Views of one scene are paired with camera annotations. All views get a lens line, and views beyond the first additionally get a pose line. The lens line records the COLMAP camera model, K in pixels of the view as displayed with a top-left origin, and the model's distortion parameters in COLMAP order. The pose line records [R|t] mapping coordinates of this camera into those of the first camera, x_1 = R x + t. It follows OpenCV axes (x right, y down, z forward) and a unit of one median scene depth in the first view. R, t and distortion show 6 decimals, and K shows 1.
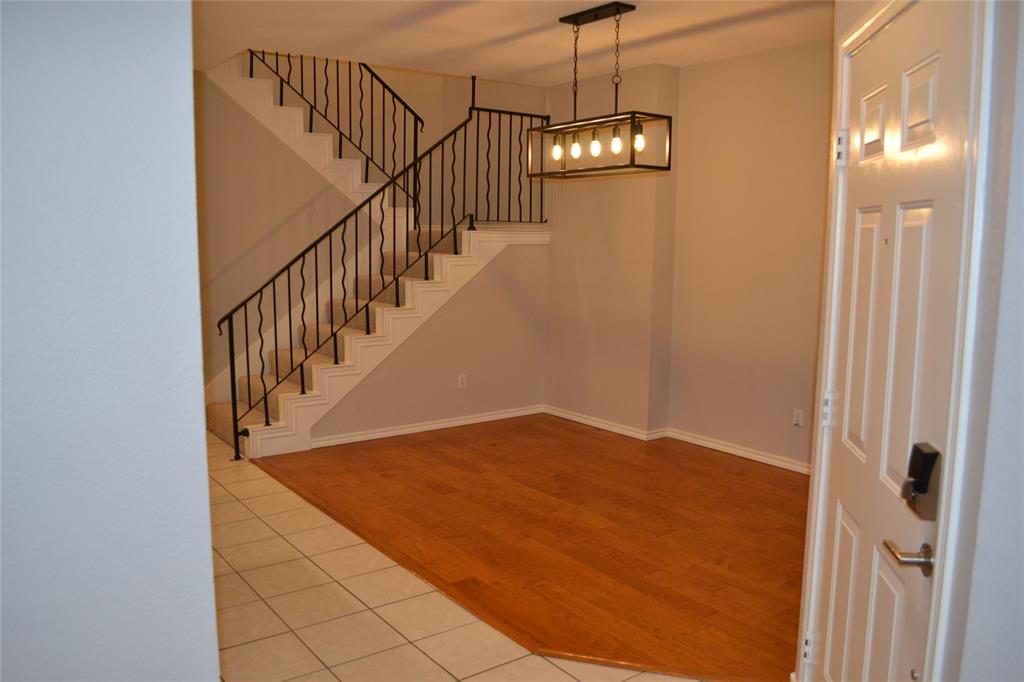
lens RADIAL K [[826.2, 0, 517.0], [0, 826.2, 342.1], [0, 0, 1]] dist [-0.081184, 0.009586]
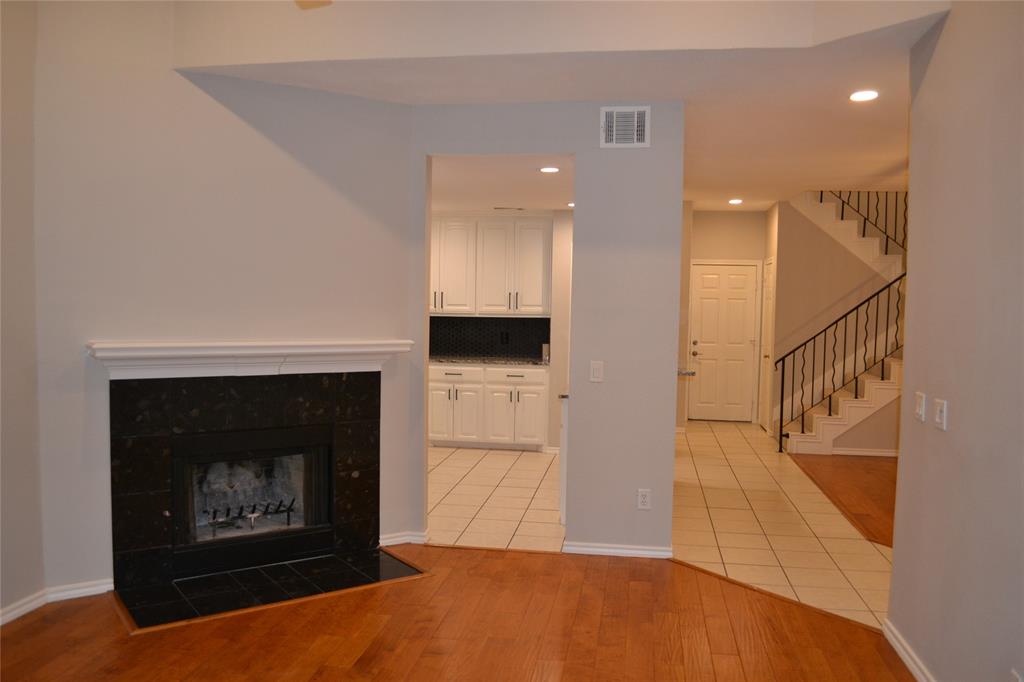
lens RADIAL K [[826.2, 0, 511.5], [0, 826.2, 341.7], [0, 0, 1]] dist [-0.081184, 0.009586]
pose [[0.696802, 0.045102, -0.715844, 0.381418], [-0.112277, 0.992576, -0.046753, 0.063462], [0.708421, 0.112950, 0.696693, -0.435205]]
